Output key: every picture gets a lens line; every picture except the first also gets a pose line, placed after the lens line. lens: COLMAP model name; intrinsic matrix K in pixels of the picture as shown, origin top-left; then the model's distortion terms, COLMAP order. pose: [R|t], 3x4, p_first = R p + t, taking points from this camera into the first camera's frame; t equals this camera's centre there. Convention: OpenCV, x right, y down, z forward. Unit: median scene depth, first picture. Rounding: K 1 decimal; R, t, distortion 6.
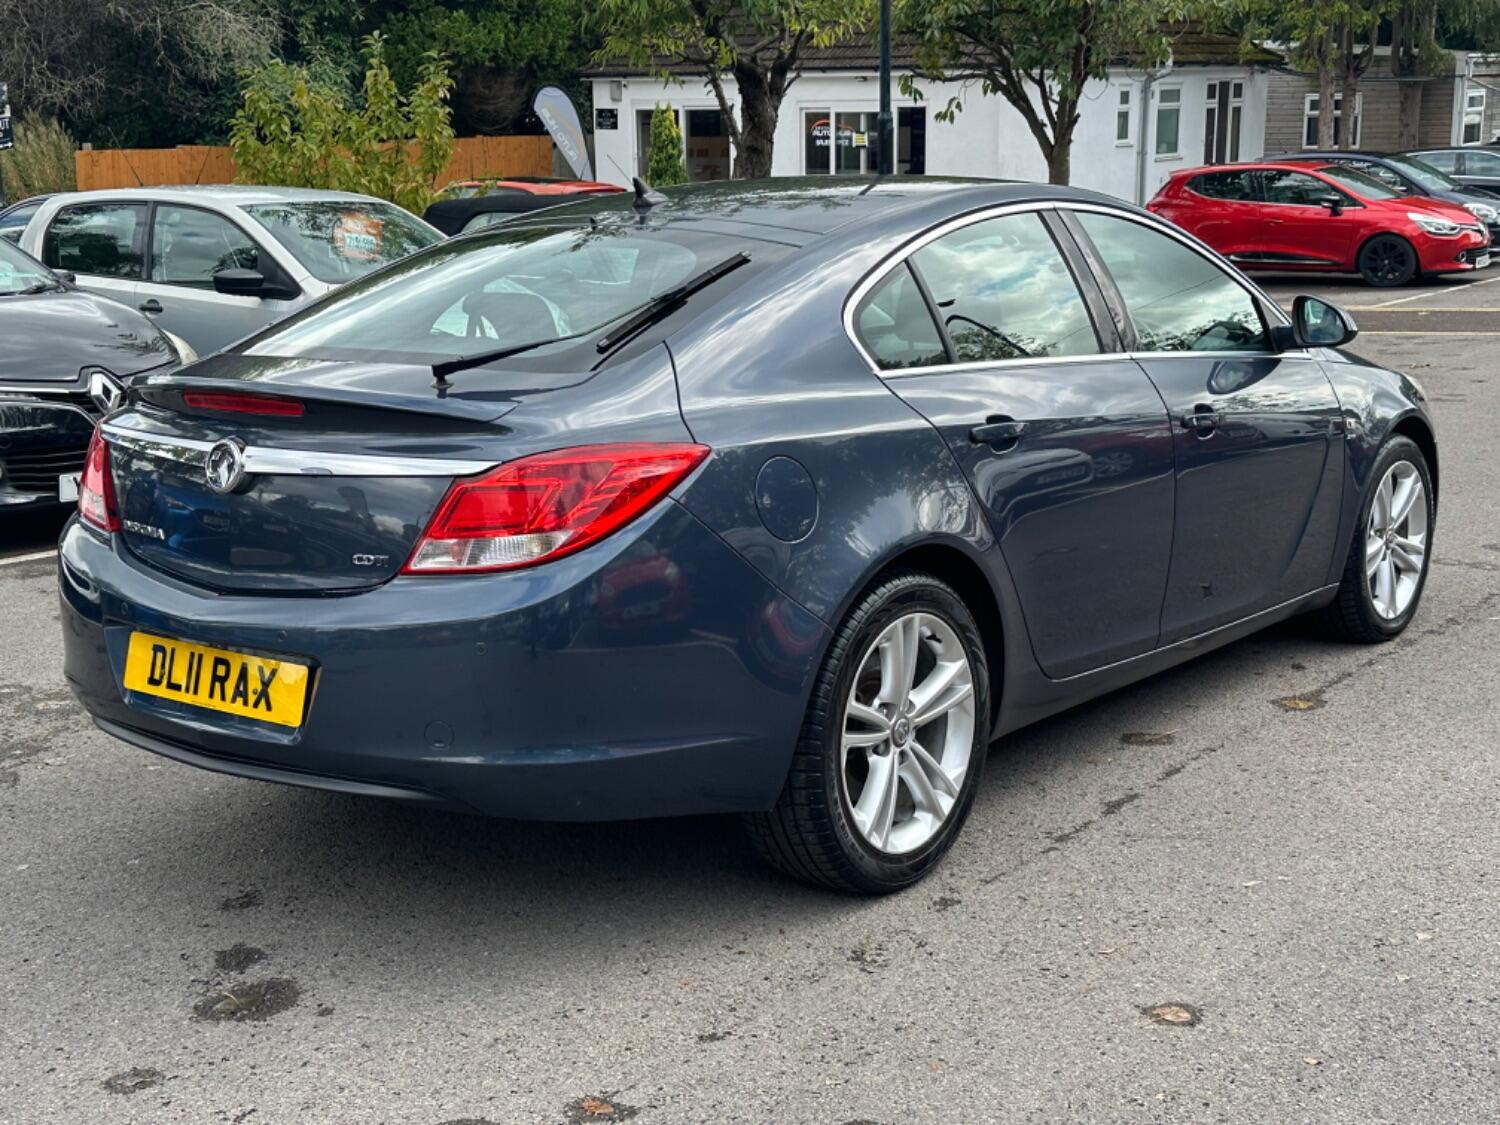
lens RADIAL K [[1806.9, 0, 750.0], [0, 1806.9, 562.5], [0, 0, 1]] dist [0.122854, -0.097422]
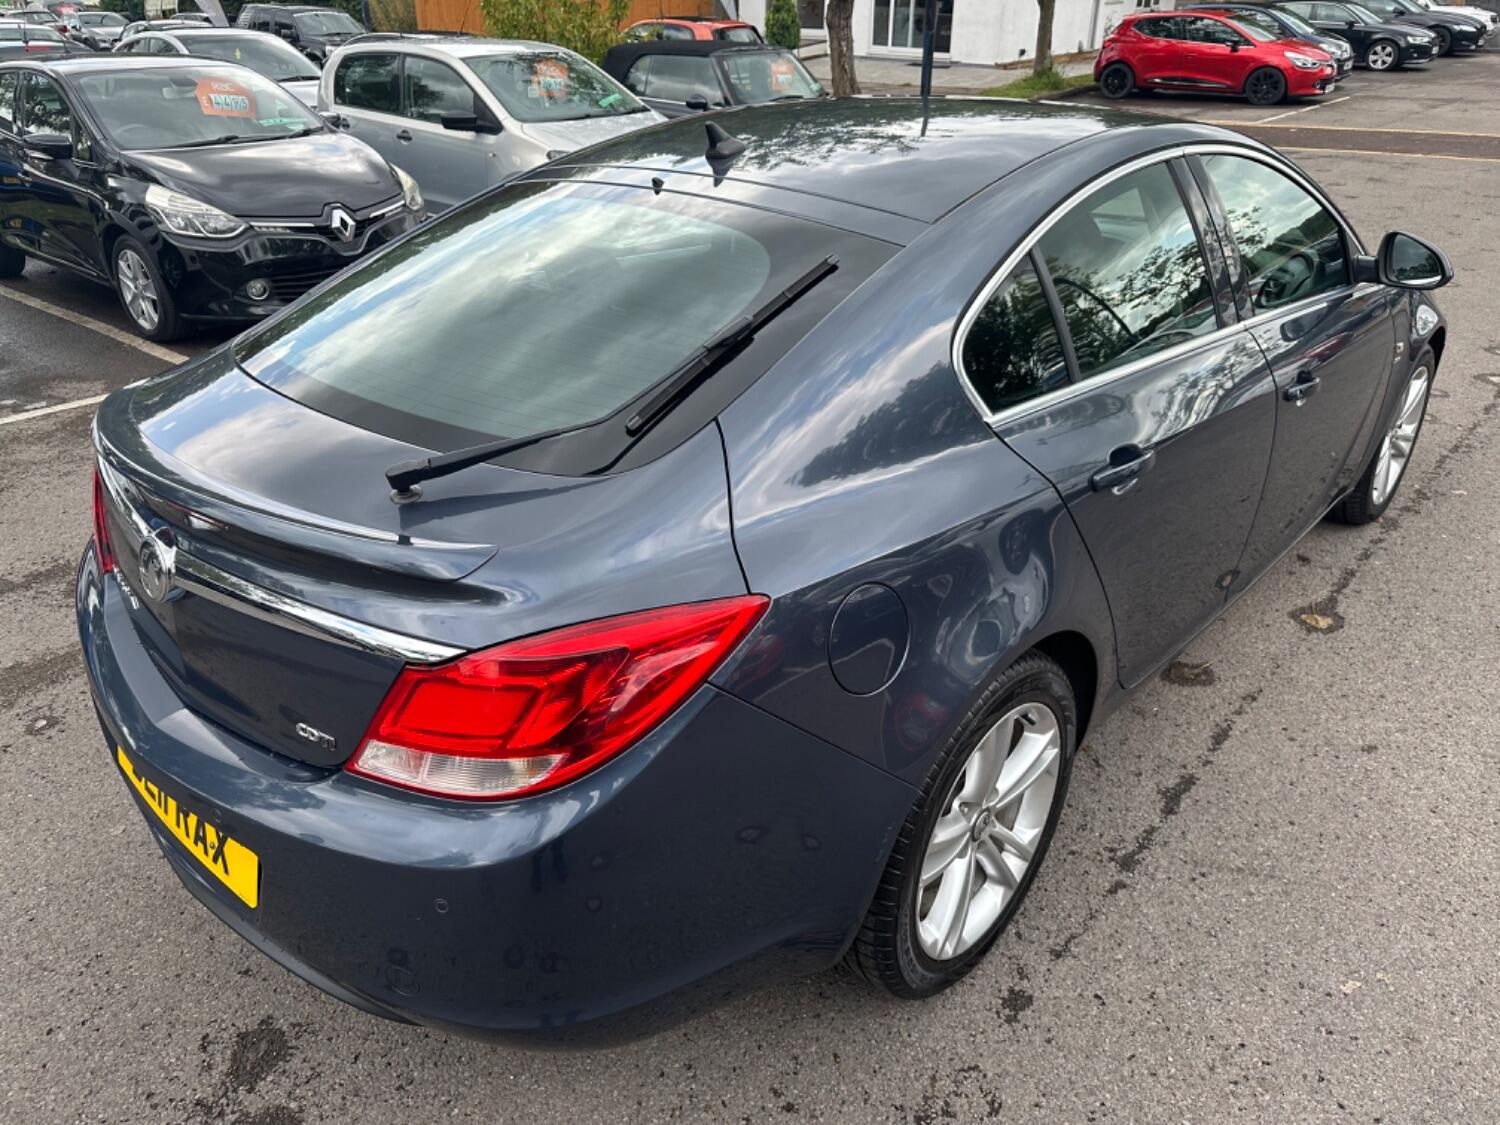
lens RADIAL K [[1024.1, 0, 744.3], [0, 1024.1, 549.9], [0, 0, 1]] dist [0.010386, -0.010919]
pose [[0.996729, 0.045309, -0.066919, -0.005189], [-0.025226, 0.961108, 0.275018, -0.166866], [0.076777, -0.272431, 0.959107, 0.529008]]
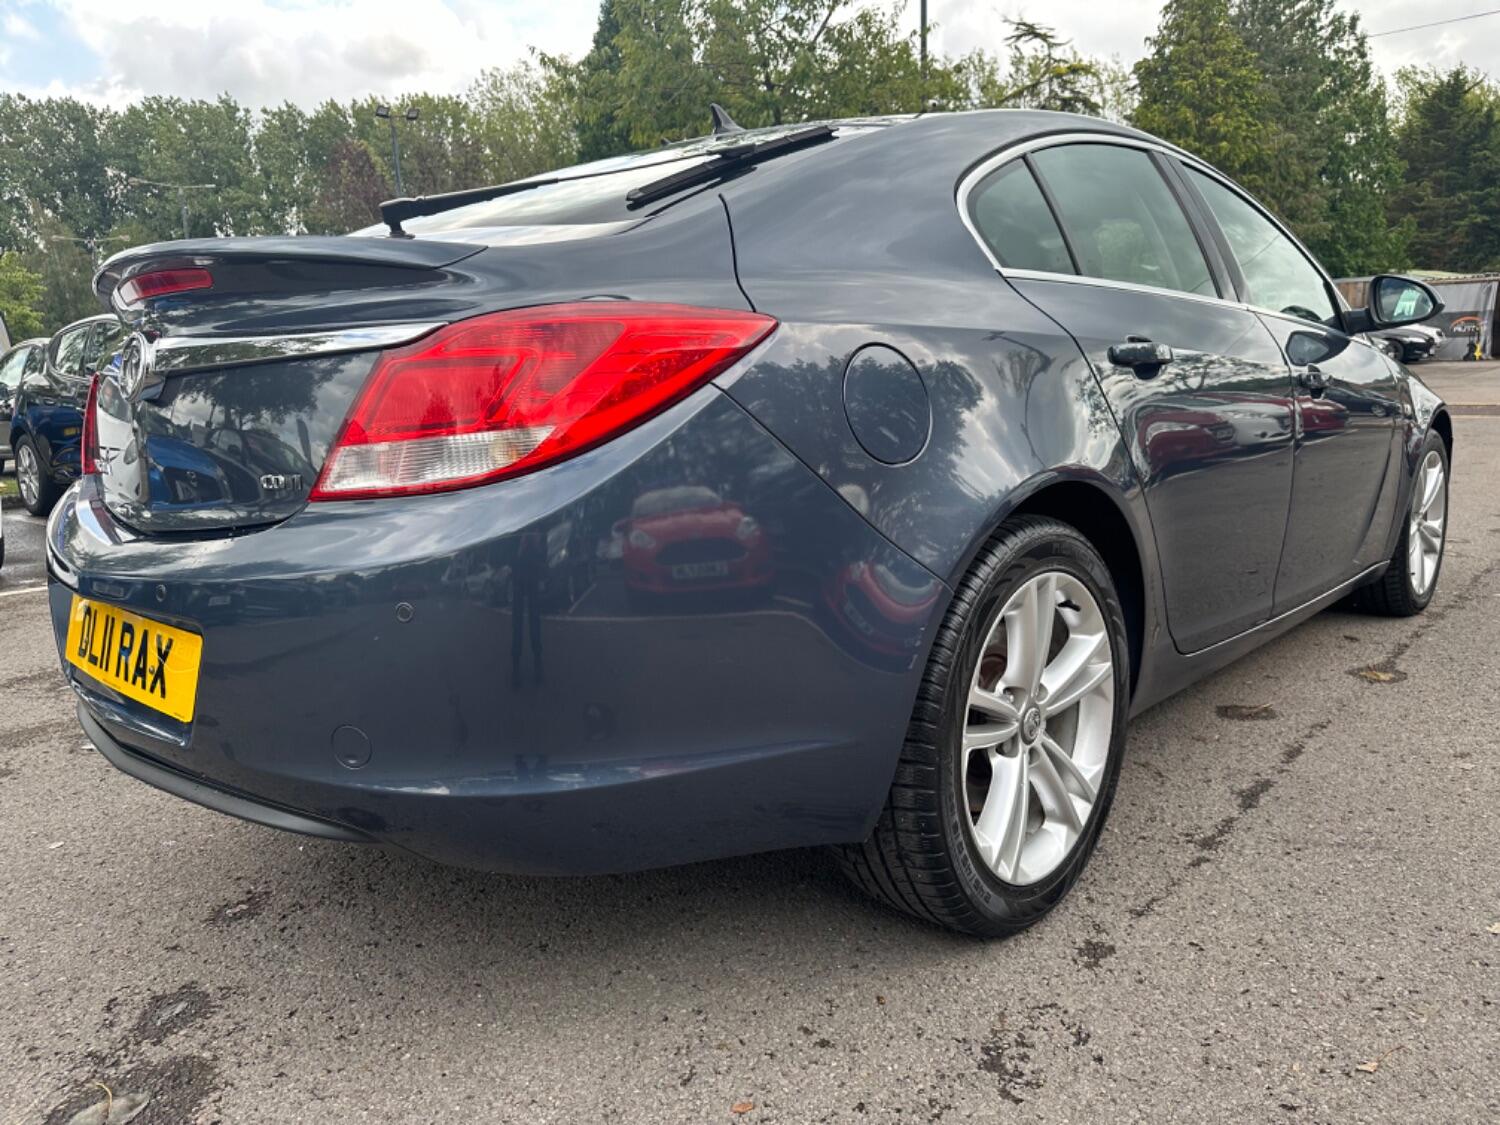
lens RADIAL K [[1029.9, 0, 749.2], [0, 1029.9, 559.6], [0, 0, 1]] dist [0.002403, -0.004338]
pose [[0.996182, 0.000687, -0.087302, 0.000846], [-0.001716, 0.999930, -0.011711, 0.027097], [0.087288, 0.011816, 0.996113, 0.532132]]
